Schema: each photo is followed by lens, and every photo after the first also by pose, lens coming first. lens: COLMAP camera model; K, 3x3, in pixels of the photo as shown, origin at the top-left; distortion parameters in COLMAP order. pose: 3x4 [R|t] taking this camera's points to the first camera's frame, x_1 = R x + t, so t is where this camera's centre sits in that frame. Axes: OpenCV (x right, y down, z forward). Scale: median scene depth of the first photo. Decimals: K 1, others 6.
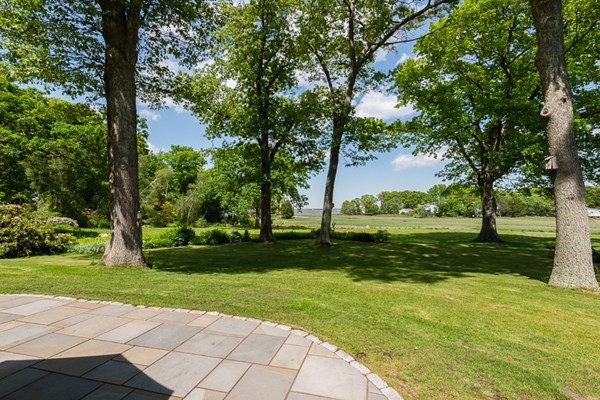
lens RADIAL K [[281.0, 0, 294.5], [0, 281.0, 200.0], [0, 0, 1]] dist [0.004784, -0.000361]
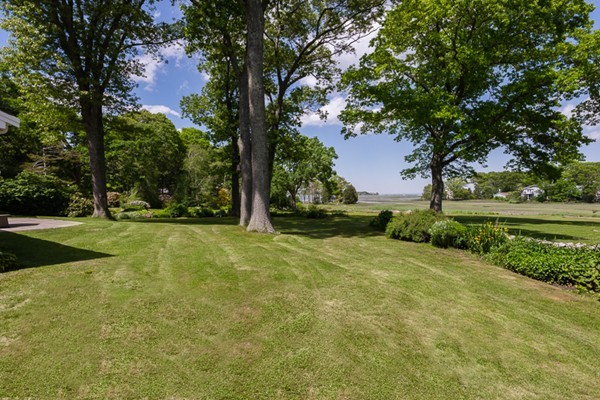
lens RADIAL K [[294.4, 0, 300.8], [0, 294.4, 200.2], [0, 0, 1]] dist [-0.025443, -0.000648]
pose [[0.960261, -0.004193, -0.279071, 1.596963], [0.018273, 0.998687, 0.047868, 0.014951], [0.278504, -0.051065, 0.959077, -0.759654]]
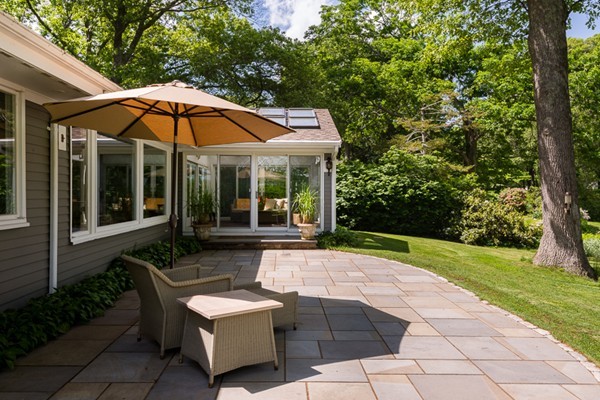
lens RADIAL K [[443.7, 0, 296.8], [0, 443.7, 201.7], [0, 0, 1]] dist [0.006826, -0.002351]
pose [[0.288450, 0.020514, -0.957275, 0.292489], [0.024559, 0.999283, 0.028814, 0.014465], [0.957180, -0.031821, 0.287740, 0.048126]]
